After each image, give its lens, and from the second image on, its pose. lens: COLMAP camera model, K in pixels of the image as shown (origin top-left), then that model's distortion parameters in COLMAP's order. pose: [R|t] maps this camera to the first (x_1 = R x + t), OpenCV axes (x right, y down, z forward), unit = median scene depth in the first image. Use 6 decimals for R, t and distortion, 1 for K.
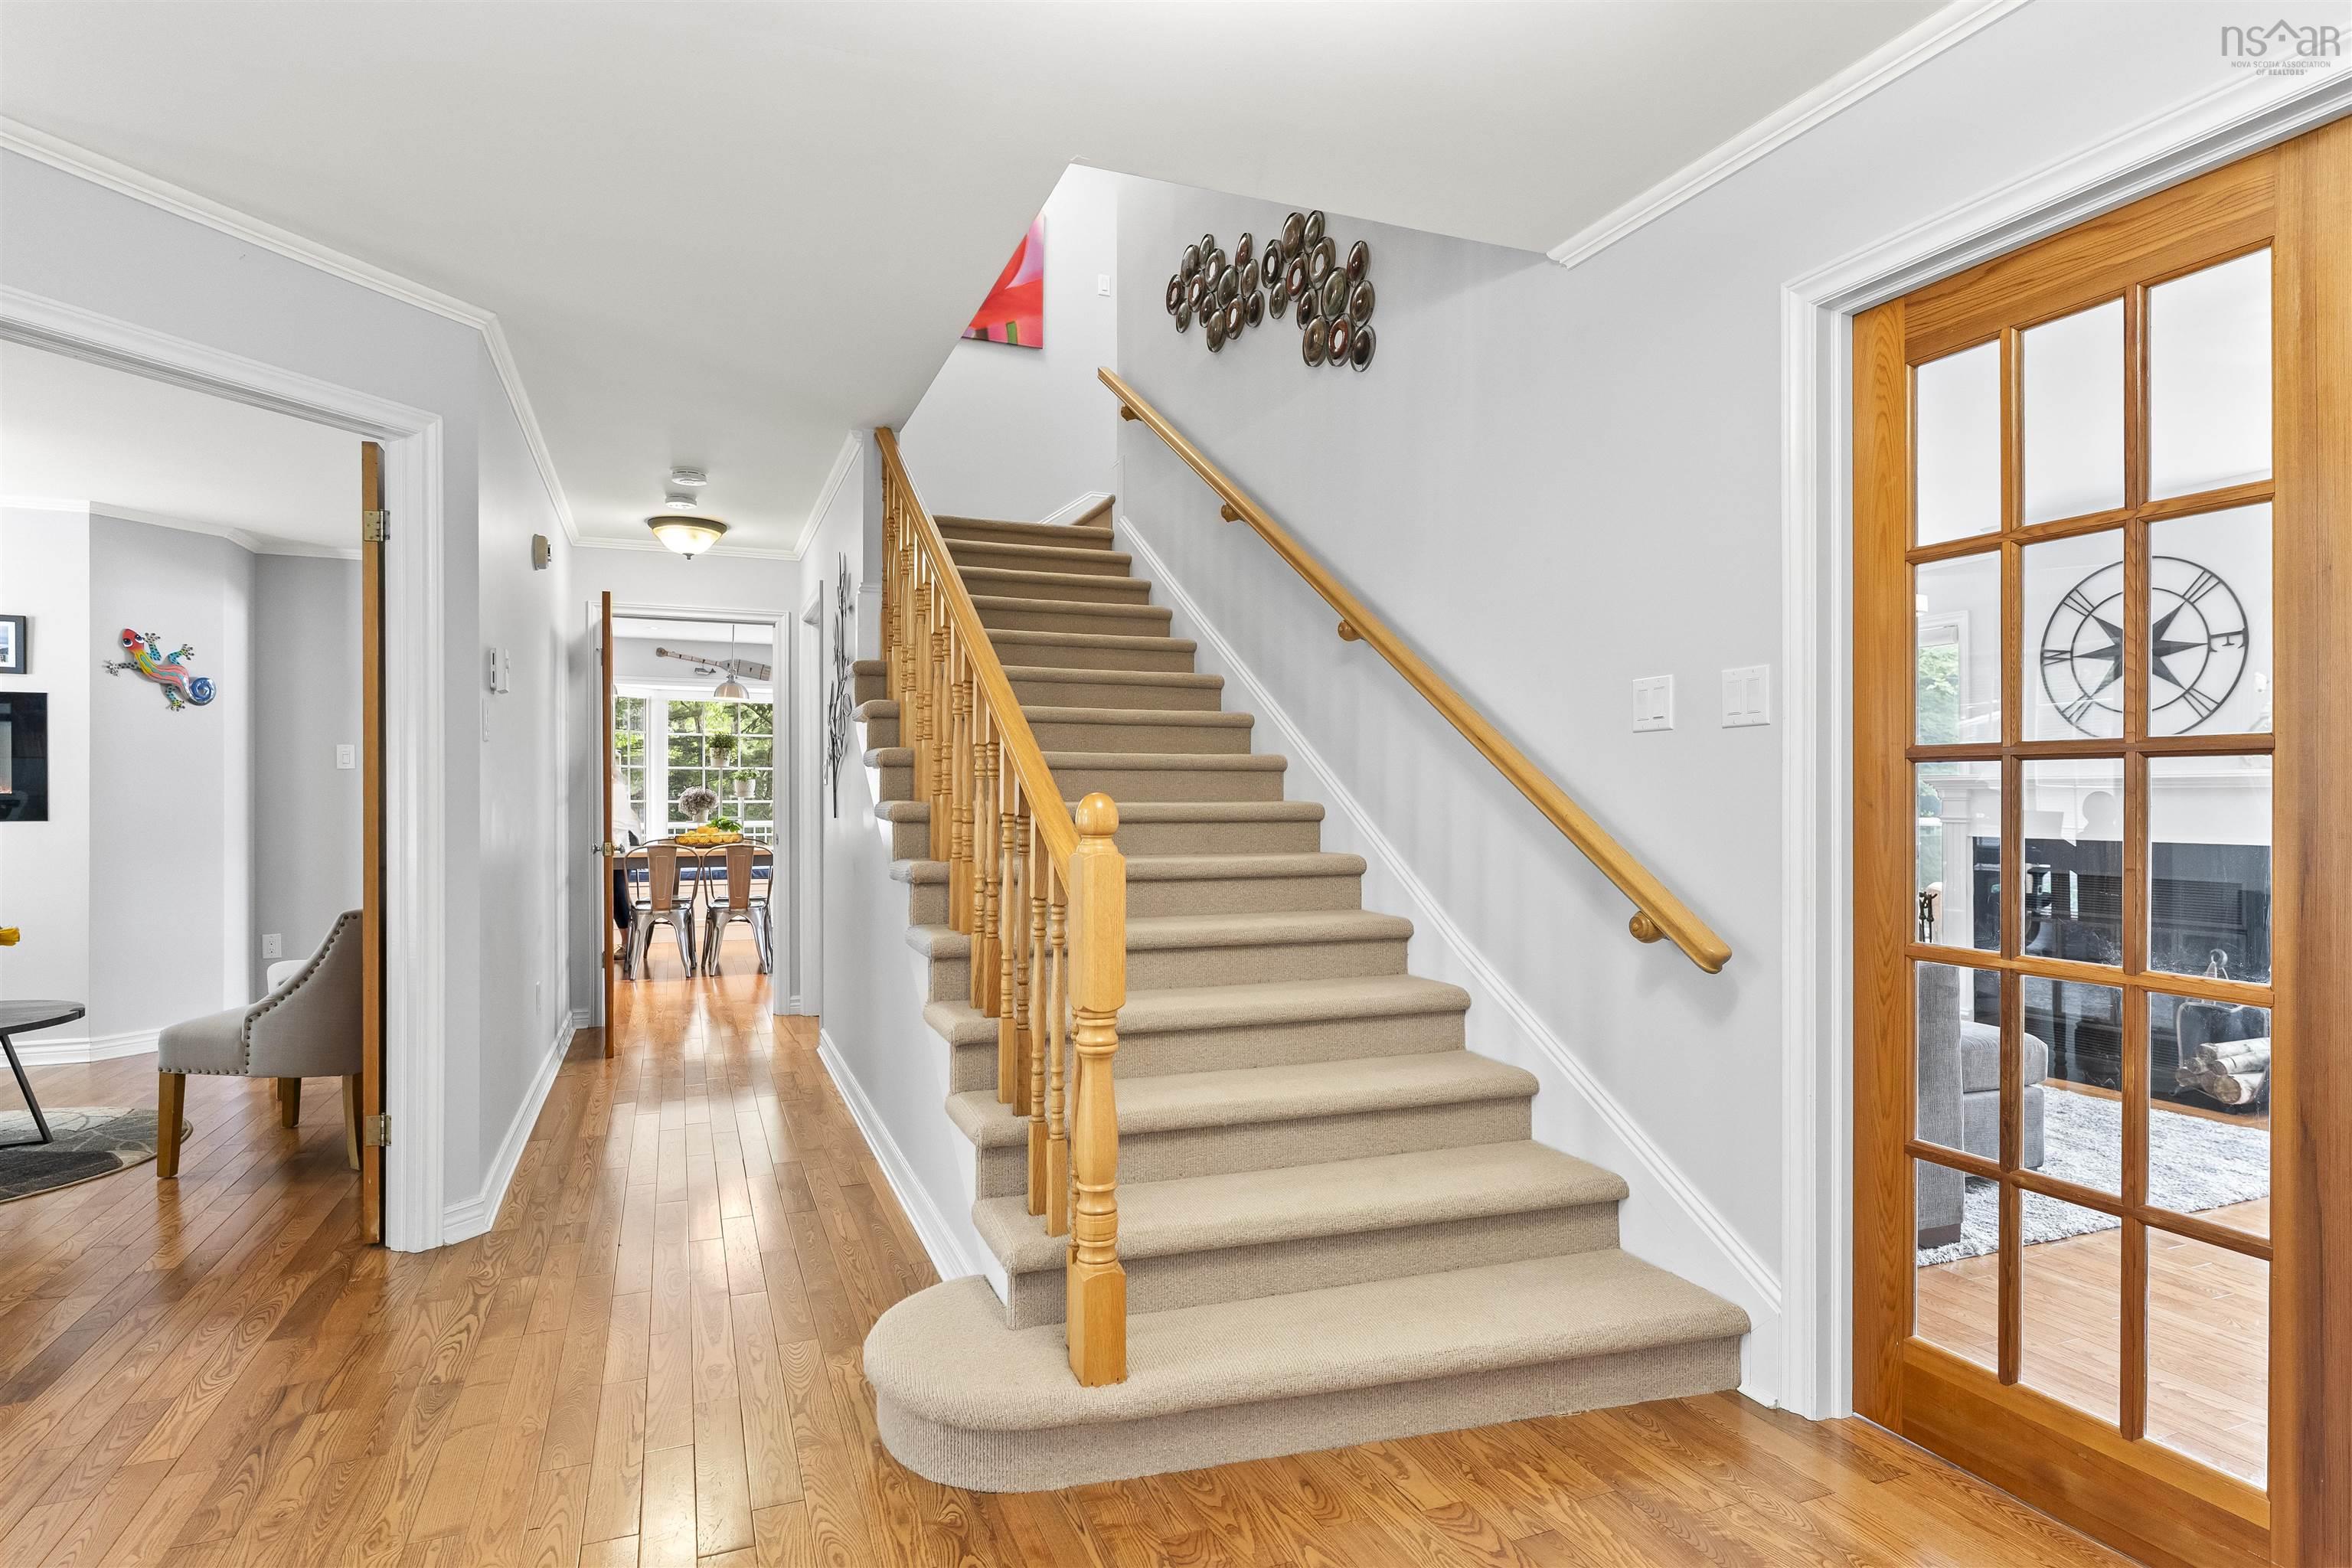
lens RADIAL K [[1208.2, 0, 1173.9], [0, 1208.2, 787.4], [0, 0, 1]] dist [0.000044, 0.000433]
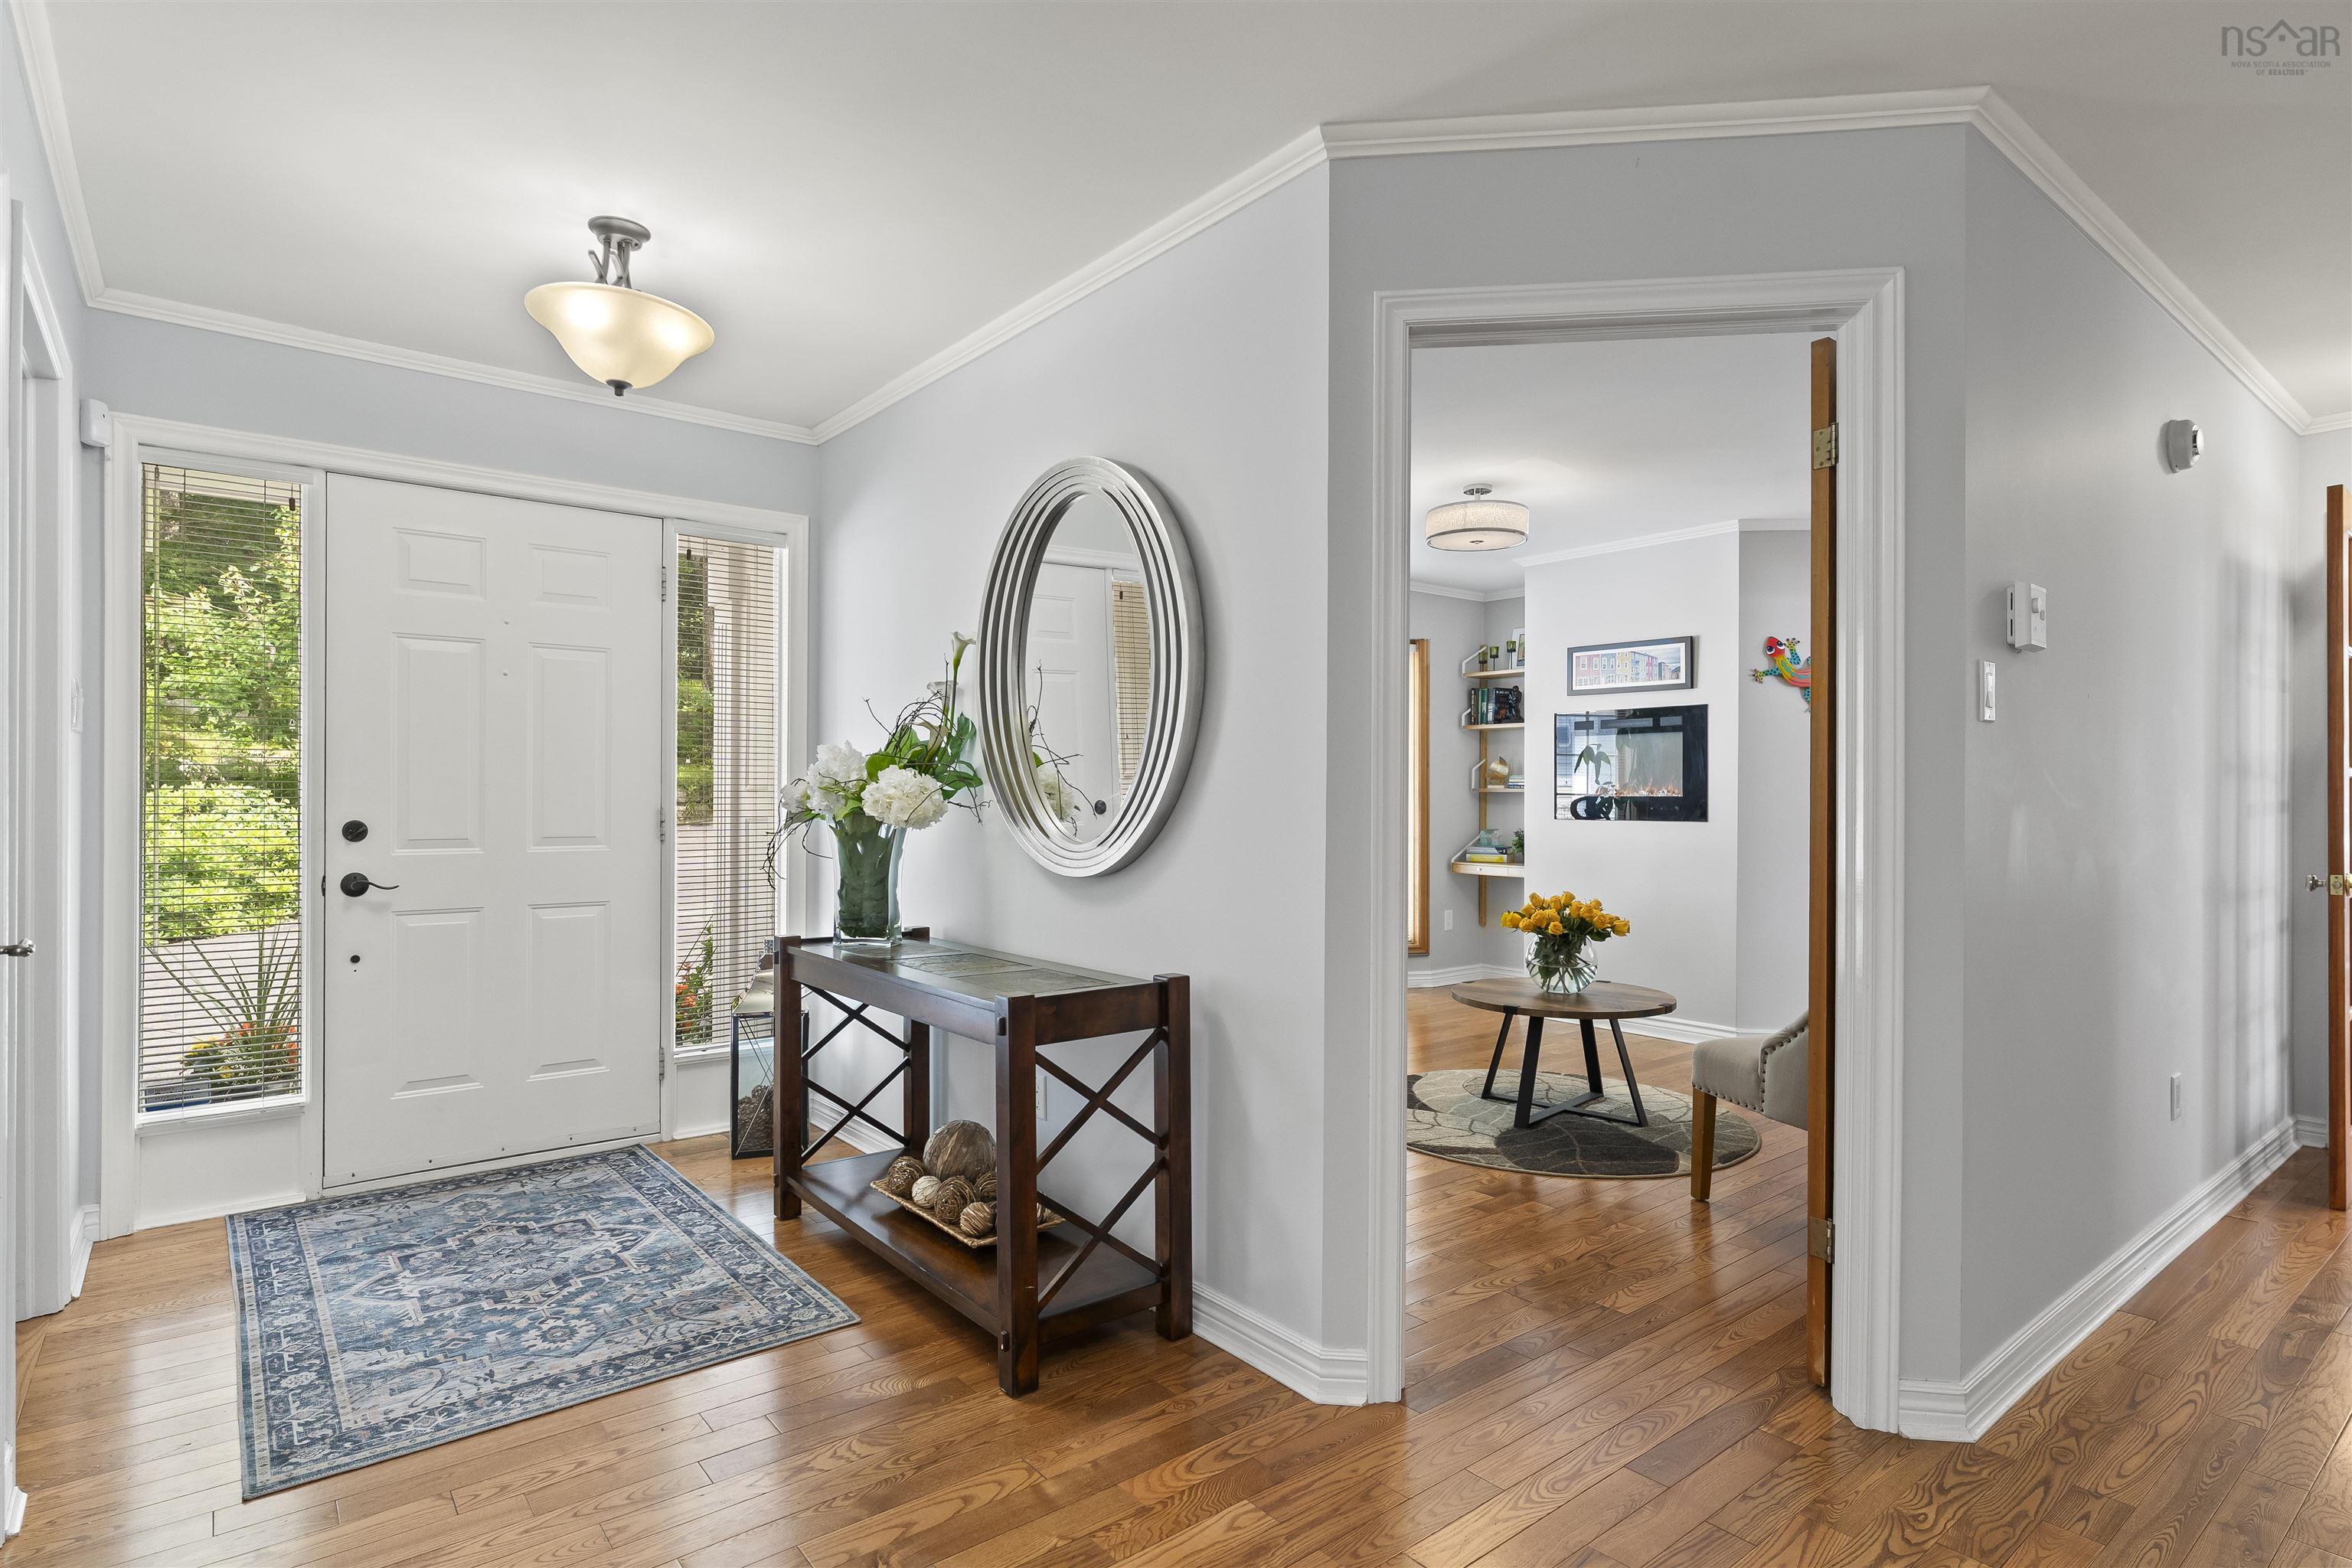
lens RADIAL K [[1208.2, 0, 1164.8], [0, 1208.2, 795.4], [0, 0, 1]] dist [0.000044, 0.000433]
pose [[0.282155, 0.001436, -0.959368, -0.038813], [0.000814, 0.999998, 0.001737, 0.002274], [0.959369, -0.001271, 0.282153, 0.326673]]
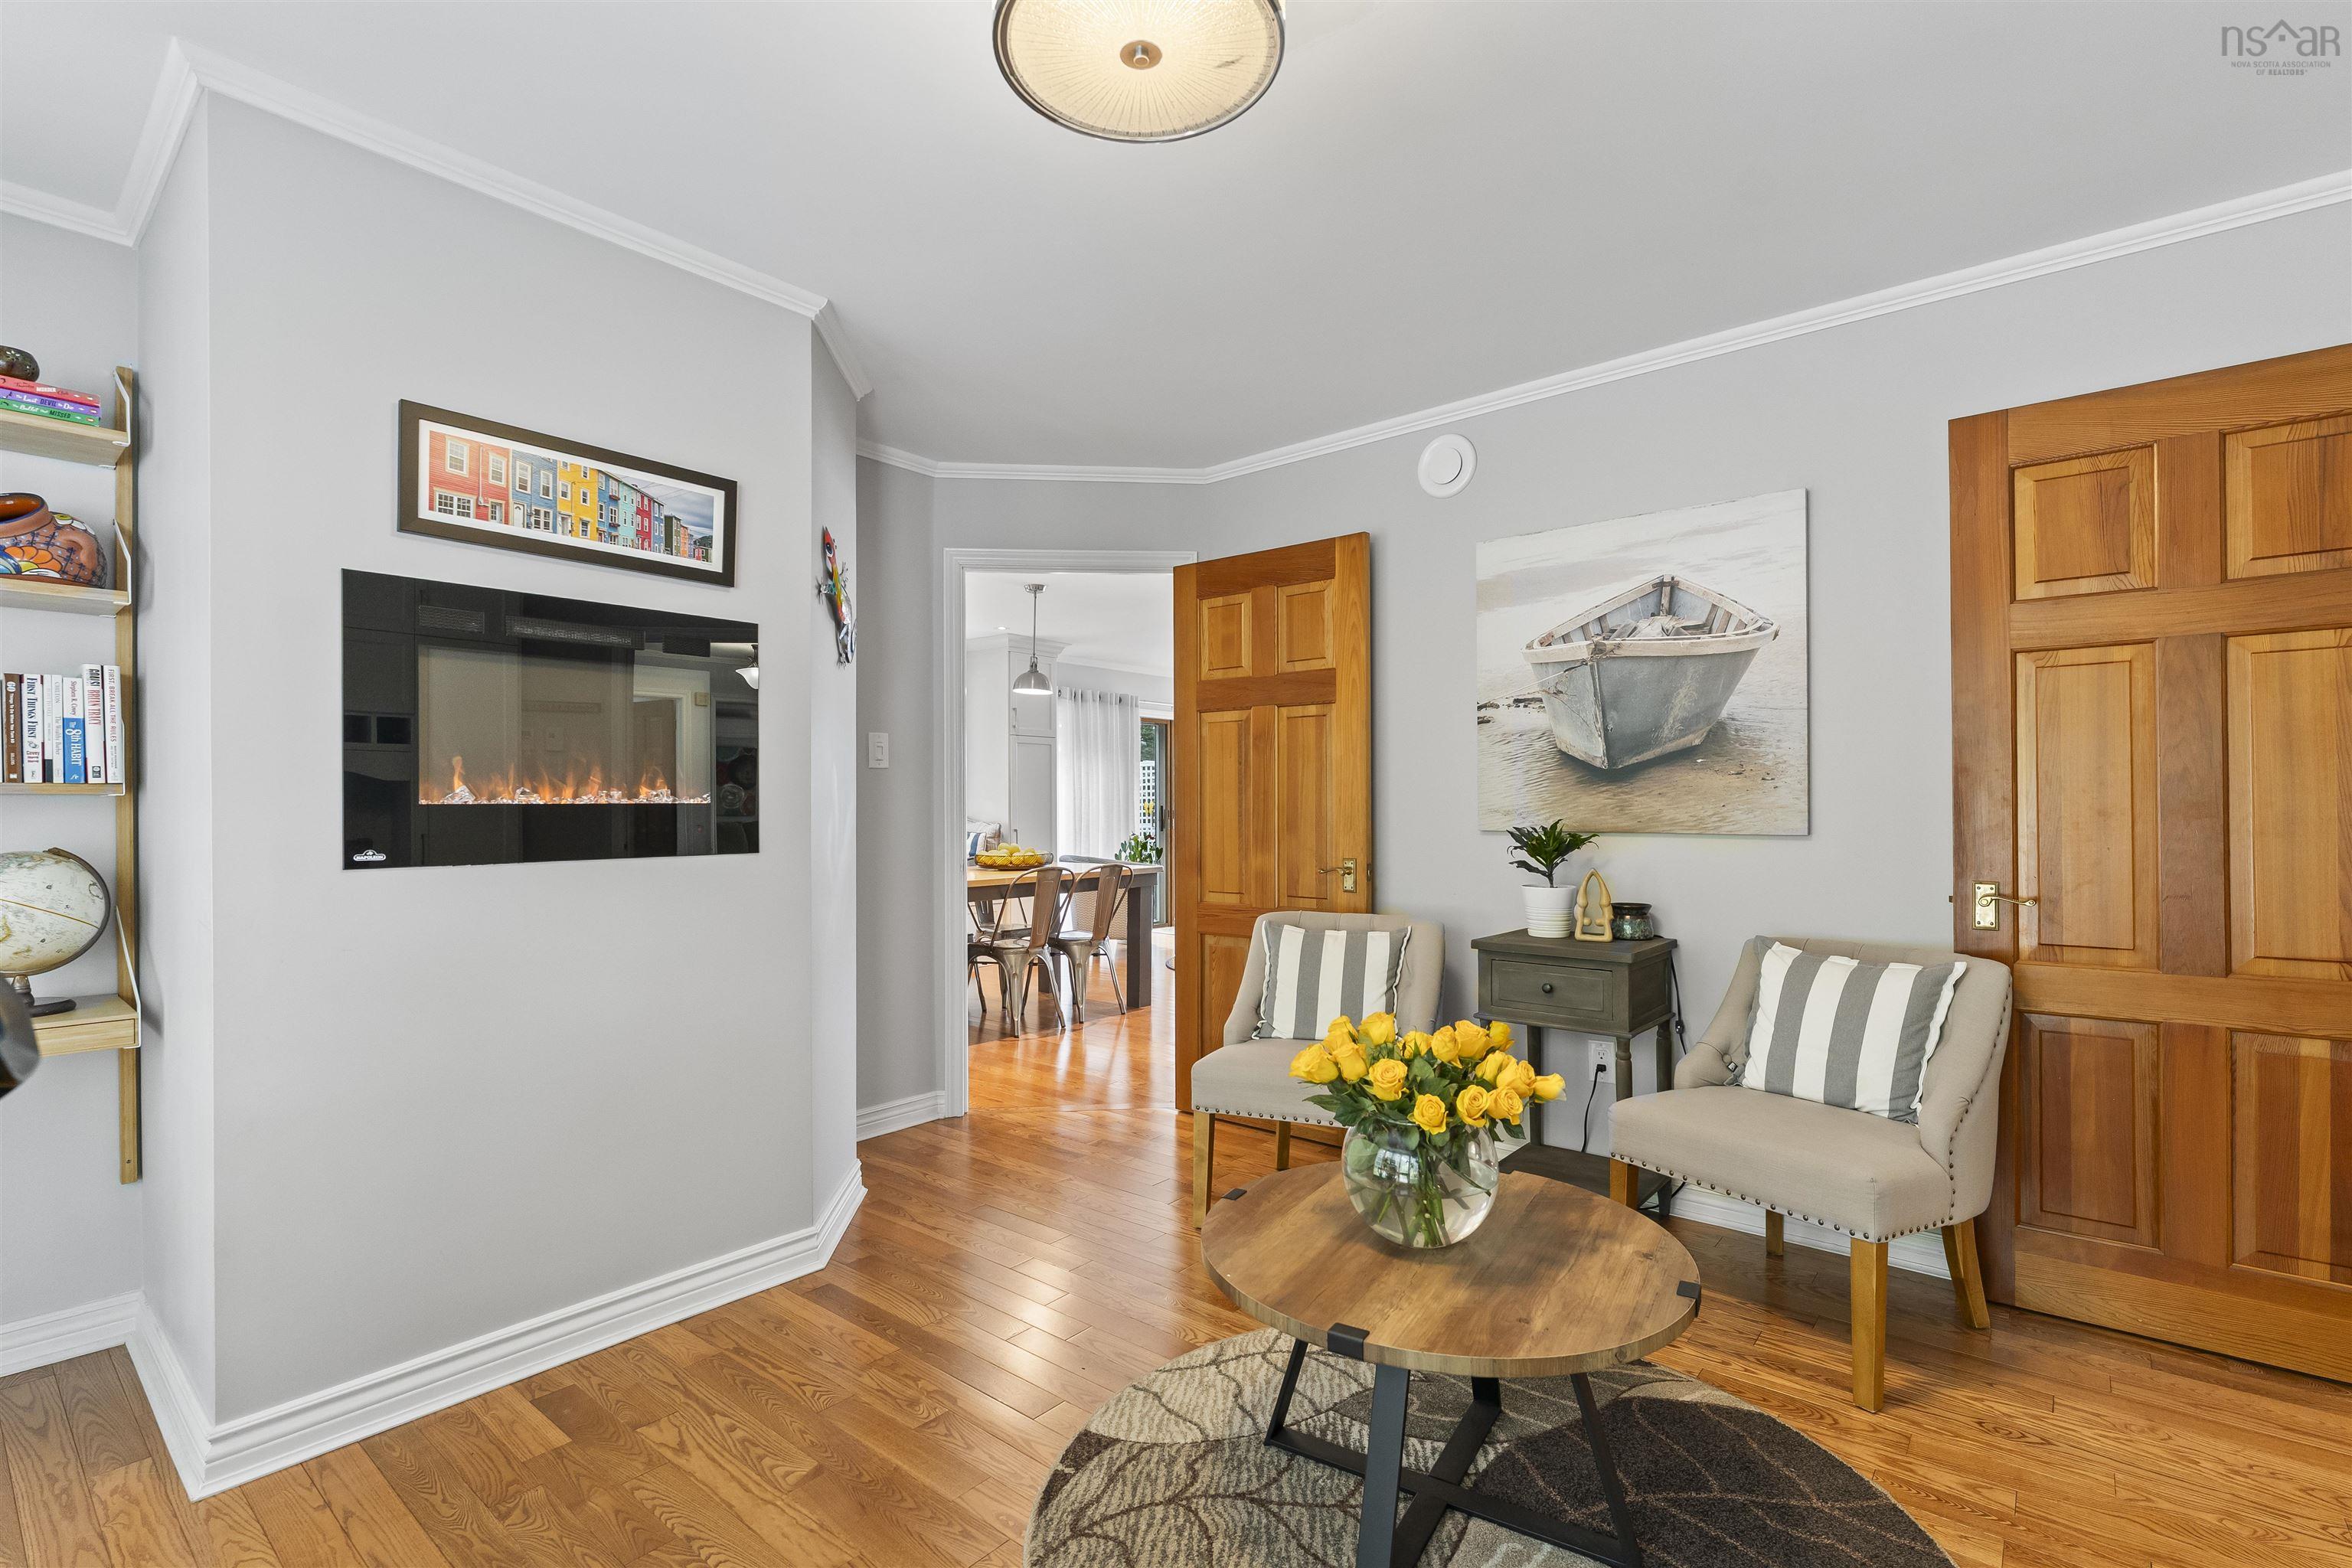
lens RADIAL K [[1075.6, 0, 1177.0], [0, 1075.6, 794.1], [0, 0, 1]] dist [-0.000843, -0.000027]
pose [[0.881603, 0.000955, 0.471991, -1.450404], [0.001033, 0.999992, -0.003953, 0.003948], [-0.471991, 0.003973, 0.881595, 0.683643]]
